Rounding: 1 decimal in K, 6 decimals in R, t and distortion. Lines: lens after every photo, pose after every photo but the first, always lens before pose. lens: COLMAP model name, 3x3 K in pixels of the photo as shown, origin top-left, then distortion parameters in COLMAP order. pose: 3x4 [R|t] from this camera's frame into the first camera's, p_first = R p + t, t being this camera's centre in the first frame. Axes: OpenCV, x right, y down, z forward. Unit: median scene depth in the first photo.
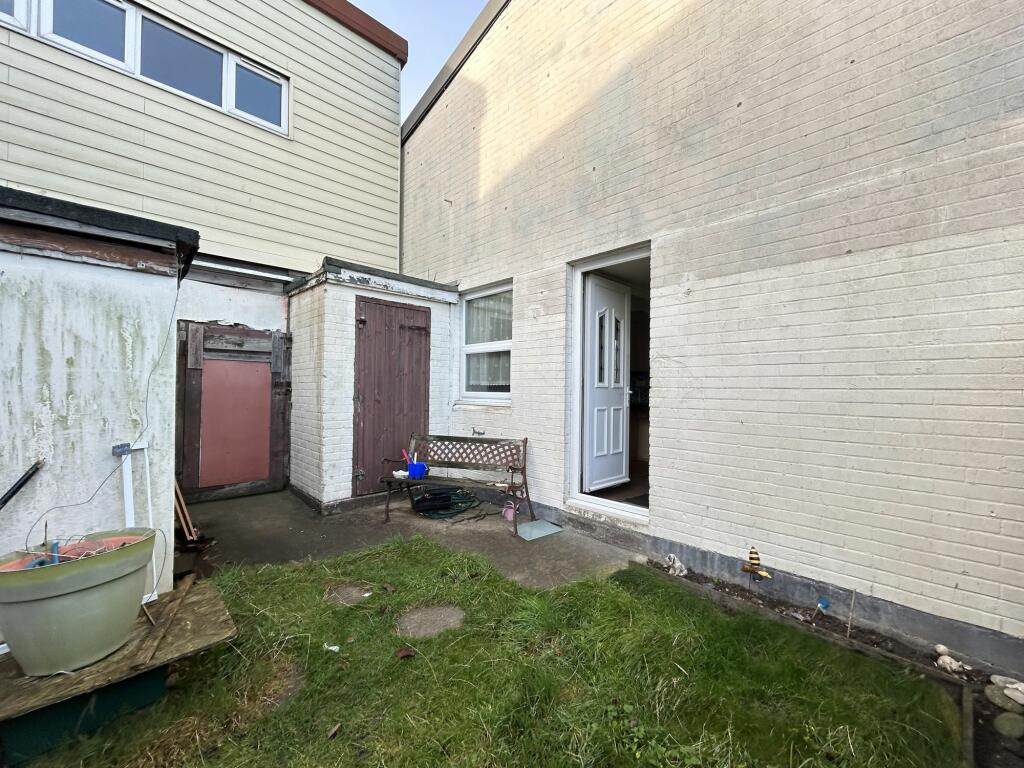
lens RADIAL K [[414.9, 0, 507.1], [0, 414.9, 384.9], [0, 0, 1]] dist [-0.001489, 0.001004]
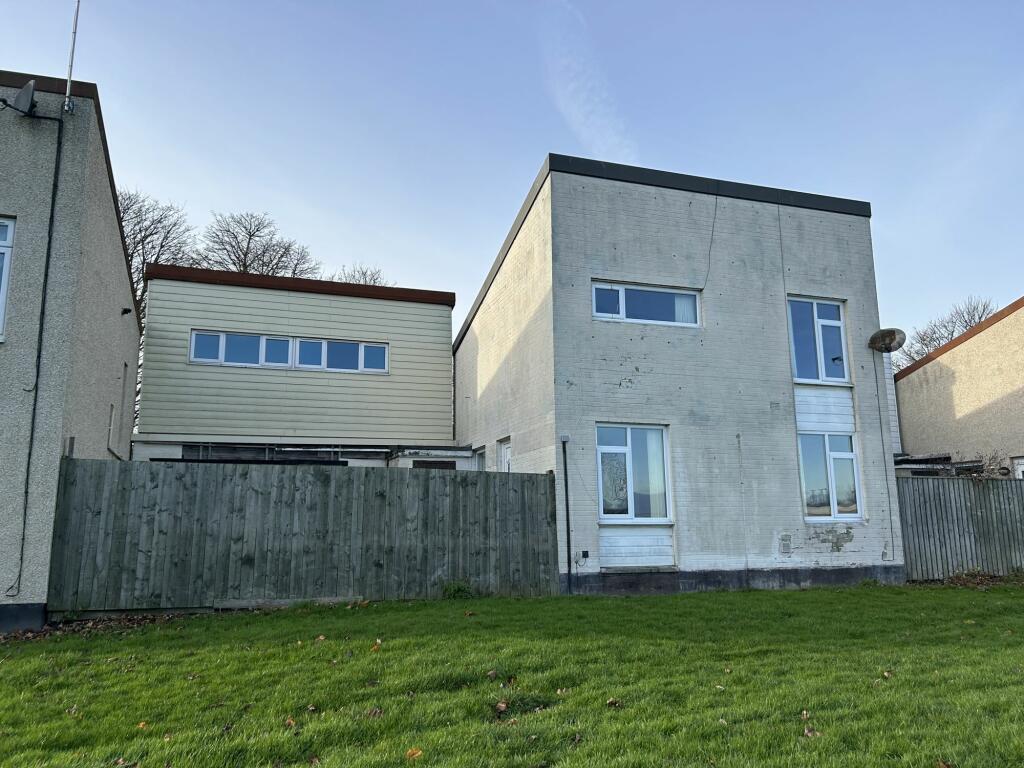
lens RADIAL K [[778.1, 0, 512.6], [0, 778.1, 385.1], [0, 0, 1]] dist [0.003833, 0.000143]
pose [[0.914041, -0.104186, -0.392013, 1.407043], [0.029818, 0.981093, -0.191224, 0.143302], [0.404524, 0.163097, 0.899866, -1.995600]]
